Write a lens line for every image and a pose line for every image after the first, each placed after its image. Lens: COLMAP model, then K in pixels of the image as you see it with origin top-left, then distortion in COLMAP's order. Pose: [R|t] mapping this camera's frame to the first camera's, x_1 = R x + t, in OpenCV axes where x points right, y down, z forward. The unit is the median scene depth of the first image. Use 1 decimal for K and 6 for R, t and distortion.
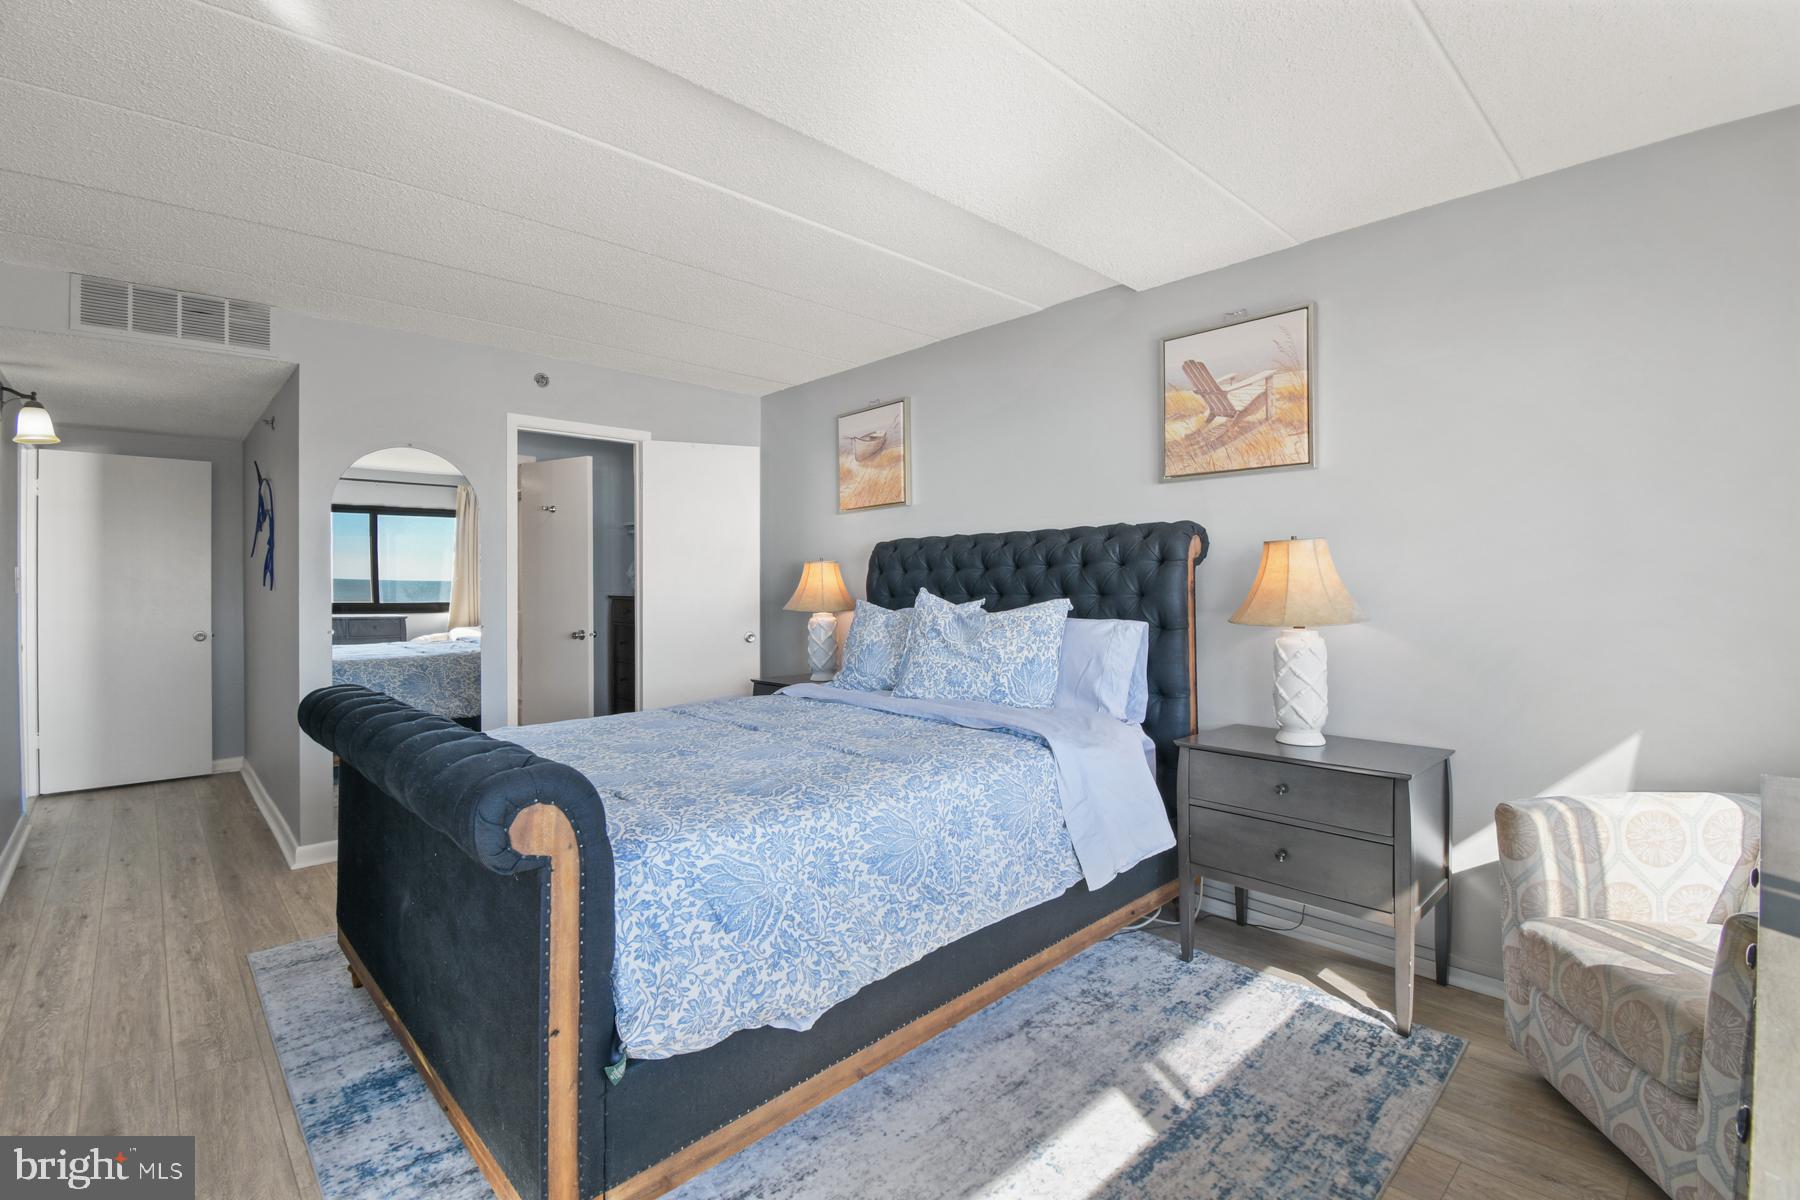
lens RADIAL K [[817.9, 0, 899.4], [0, 817.9, 577.8], [0, 0, 1]] dist [0.014336, -0.024005]
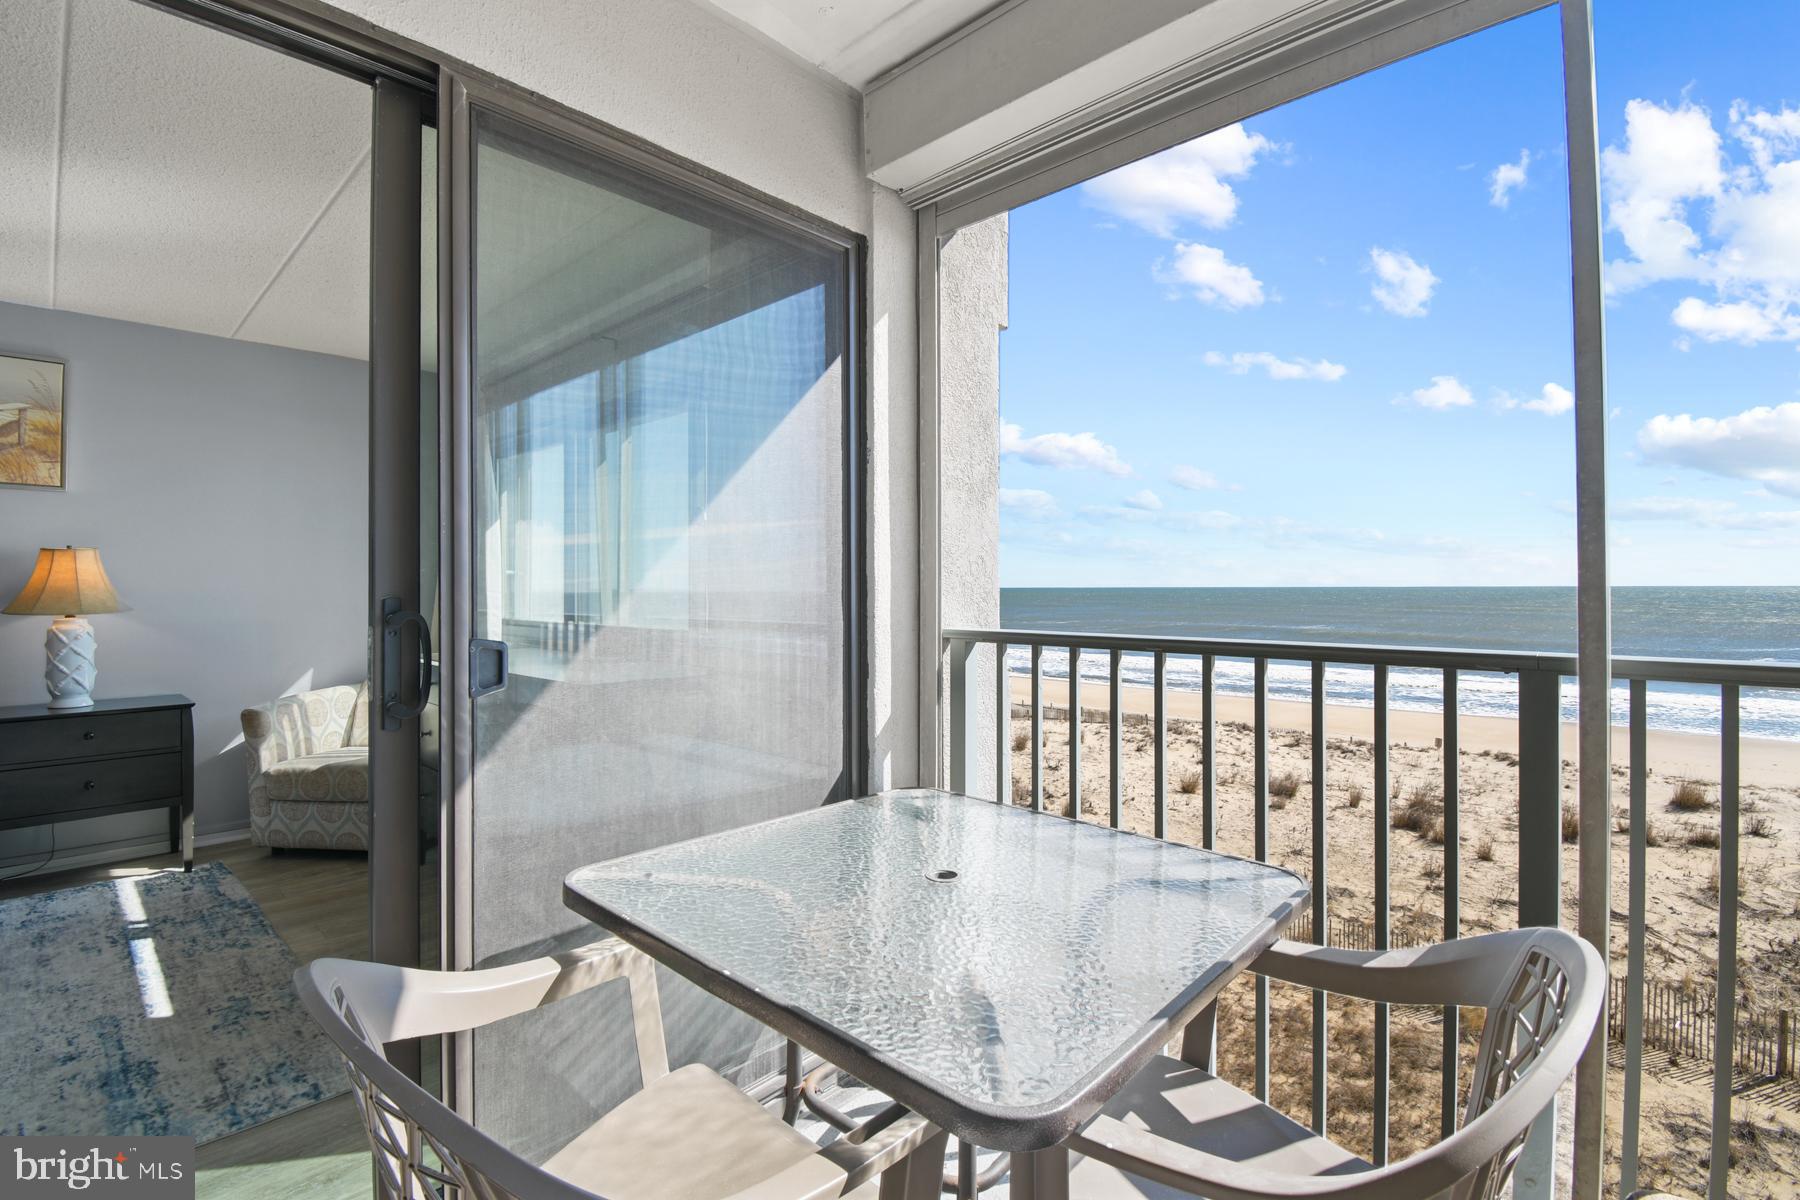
lens RADIAL K [[817.9, 0, 899.4], [0, 817.9, 577.8], [0, 0, 1]] dist [0.014336, -0.024005]
pose [[-0.057944, 0.014687, 0.998212, -0.870814], [-0.001580, 0.999889, -0.014804, 0.016682], [-0.998319, -0.002435, -0.057914, -0.226715]]
